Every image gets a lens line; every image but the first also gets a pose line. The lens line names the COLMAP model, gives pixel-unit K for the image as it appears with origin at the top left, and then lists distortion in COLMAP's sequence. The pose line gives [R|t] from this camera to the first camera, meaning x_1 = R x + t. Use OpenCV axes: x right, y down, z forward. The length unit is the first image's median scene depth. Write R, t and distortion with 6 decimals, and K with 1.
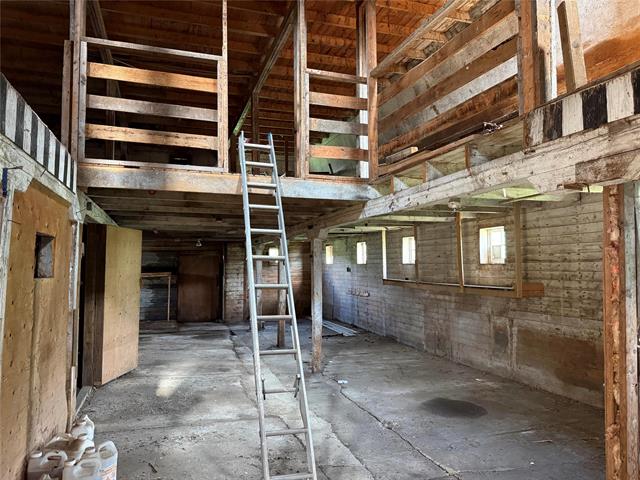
lens RADIAL K [[454.5, 0, 320.1], [0, 454.5, 239.6], [0, 0, 1]] dist [0.011932, -0.003259]
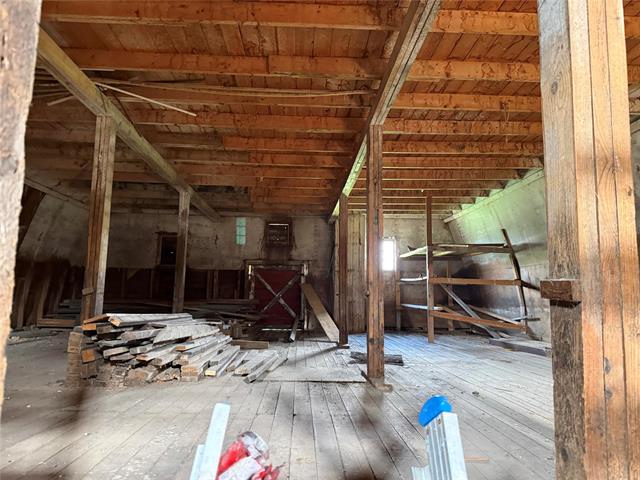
lens RADIAL K [[454.5, 0, 320.0], [0, 454.5, 242.1], [0, 0, 1]] dist [0.011932, -0.003259]
pose [[0.960577, -0.014131, -0.277656, -0.063888], [-0.003273, 0.998063, -0.062118, -0.161430], [0.277996, 0.060578, 0.958670, 0.506625]]
